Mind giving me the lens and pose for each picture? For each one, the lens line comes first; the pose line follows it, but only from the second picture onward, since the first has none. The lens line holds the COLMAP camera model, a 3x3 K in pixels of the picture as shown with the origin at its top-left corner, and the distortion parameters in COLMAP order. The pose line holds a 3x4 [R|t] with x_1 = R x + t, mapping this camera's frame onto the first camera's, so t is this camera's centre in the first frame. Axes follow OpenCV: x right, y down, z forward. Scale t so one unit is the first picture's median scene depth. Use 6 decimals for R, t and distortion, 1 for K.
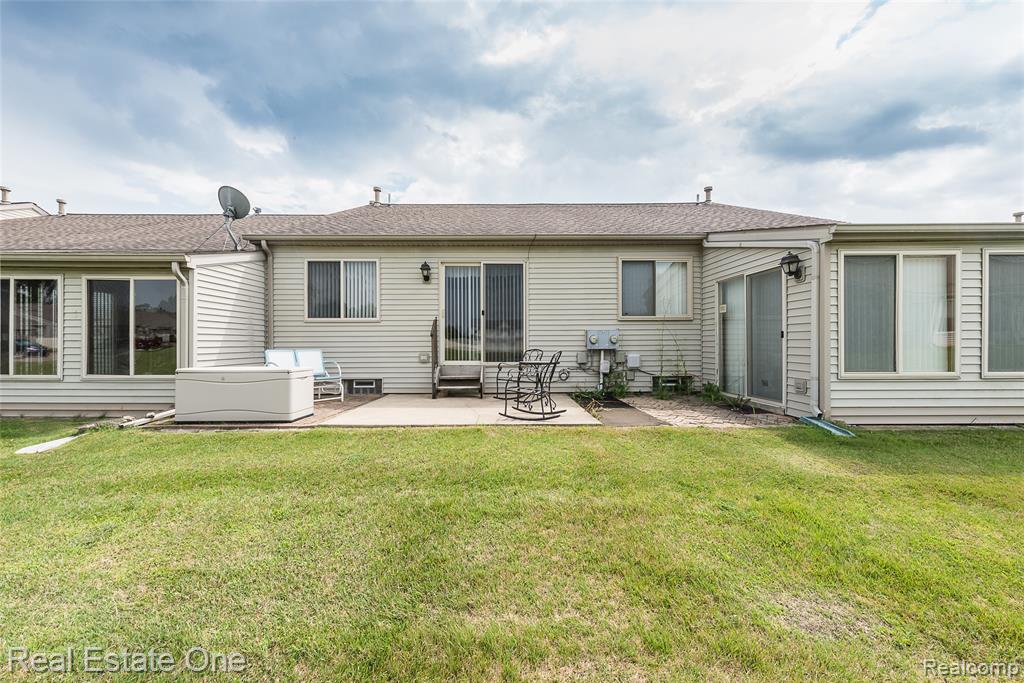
lens RADIAL K [[418.9, 0, 512.0], [0, 418.9, 341.5], [0, 0, 1]] dist [0.012898, -0.000077]
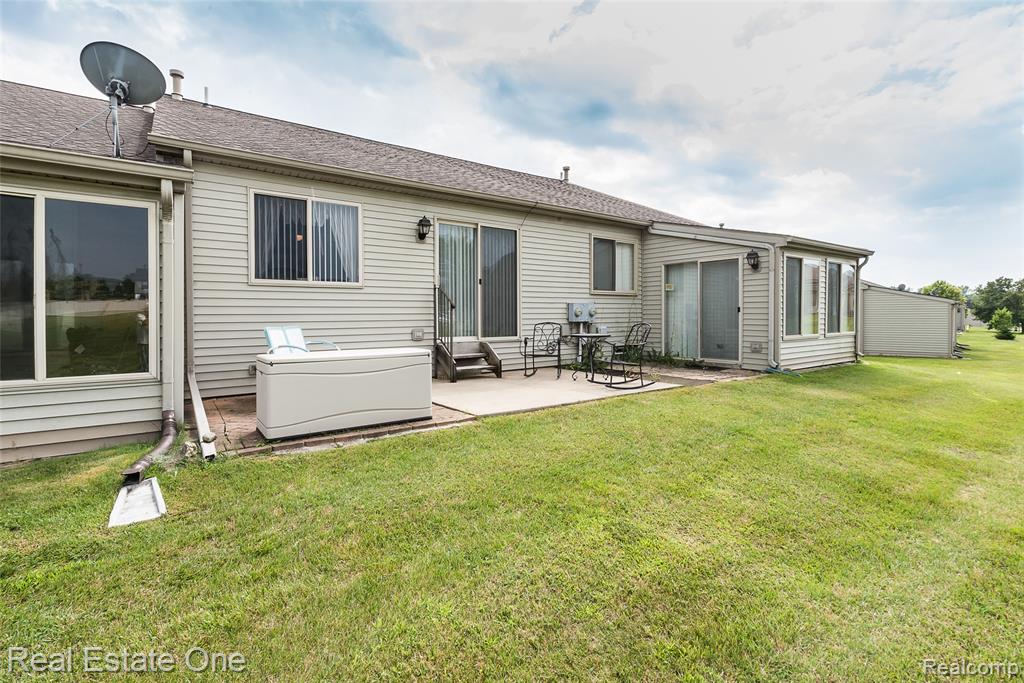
lens RADIAL K [[514.2, 0, 513.5], [0, 514.2, 316.1], [0, 0, 1]] dist [0.016841, -0.000211]
pose [[0.788328, -0.001831, 0.615252, -0.691677], [-0.002959, 0.999973, 0.006768, -0.003572], [-0.615248, -0.007156, 0.788301, 0.105235]]
